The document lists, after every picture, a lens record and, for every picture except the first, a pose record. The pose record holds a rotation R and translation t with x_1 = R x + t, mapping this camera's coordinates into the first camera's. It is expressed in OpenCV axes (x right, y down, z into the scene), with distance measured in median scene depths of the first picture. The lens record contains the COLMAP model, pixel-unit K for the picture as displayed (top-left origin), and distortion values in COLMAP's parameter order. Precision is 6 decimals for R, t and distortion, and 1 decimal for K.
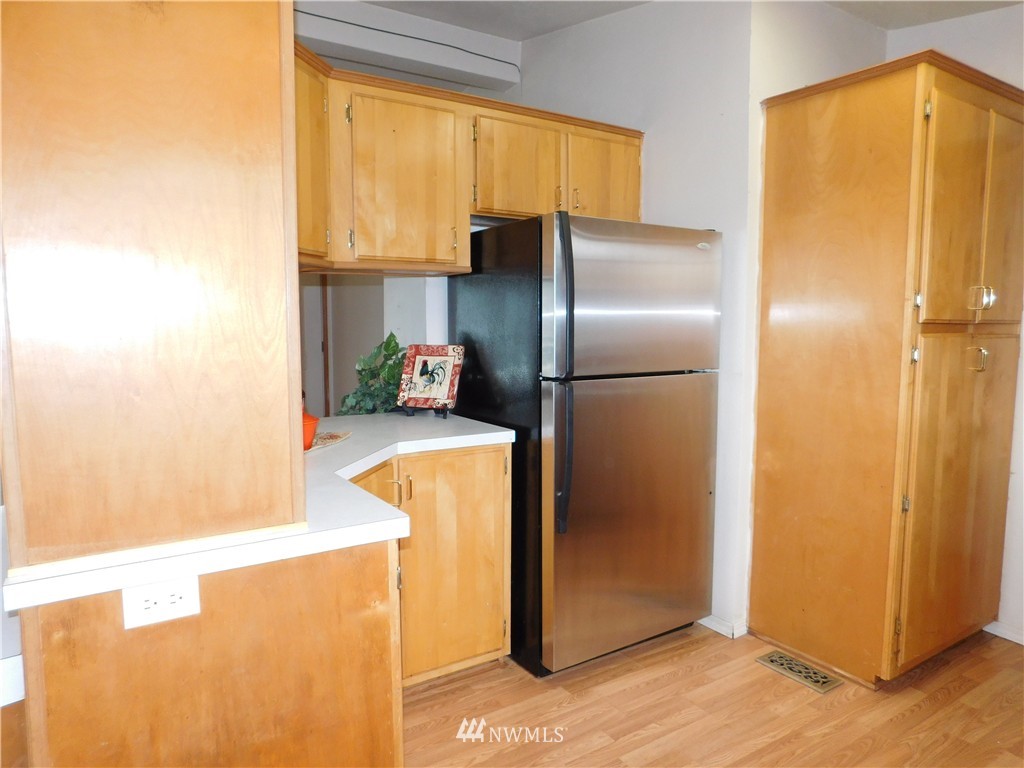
lens RADIAL K [[669.0, 0, 517.7], [0, 669.0, 380.6], [0, 0, 1]] dist [-0.080772, 0.070557]
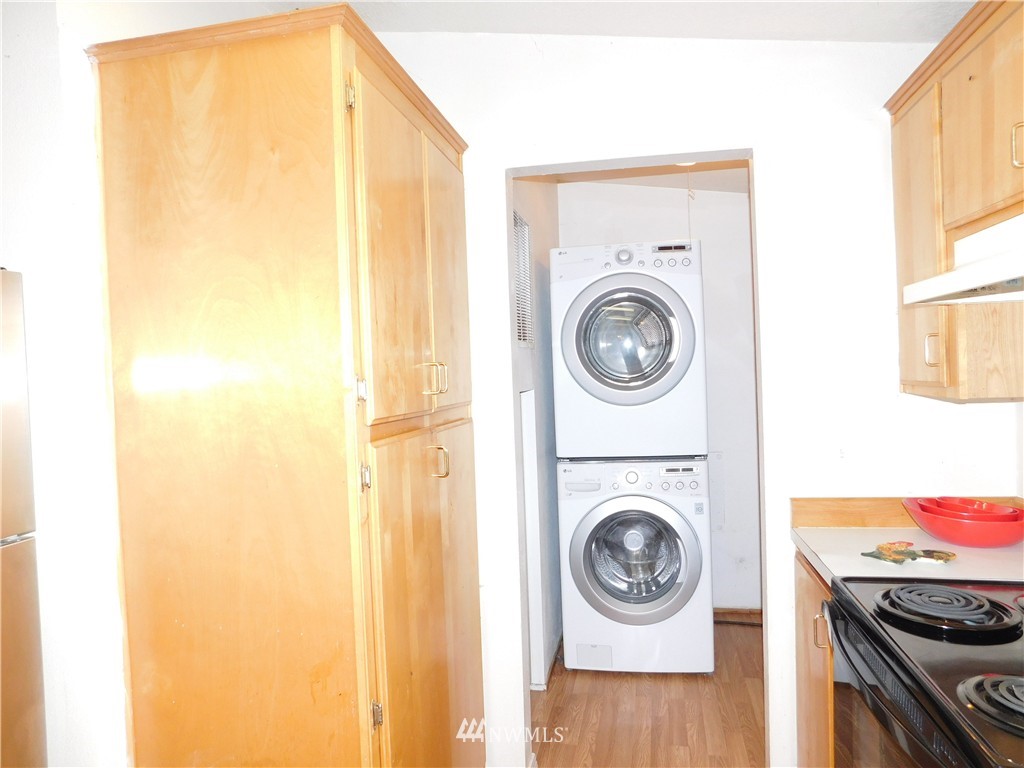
lens RADIAL K [[669.0, 0, 517.7], [0, 669.0, 380.6], [0, 0, 1]] dist [-0.080772, 0.070557]
pose [[0.707646, -0.038306, 0.705528, 0.257927], [0.108387, 0.992596, -0.054821, -0.077985], [-0.698204, 0.115263, 0.706559, 0.428820]]
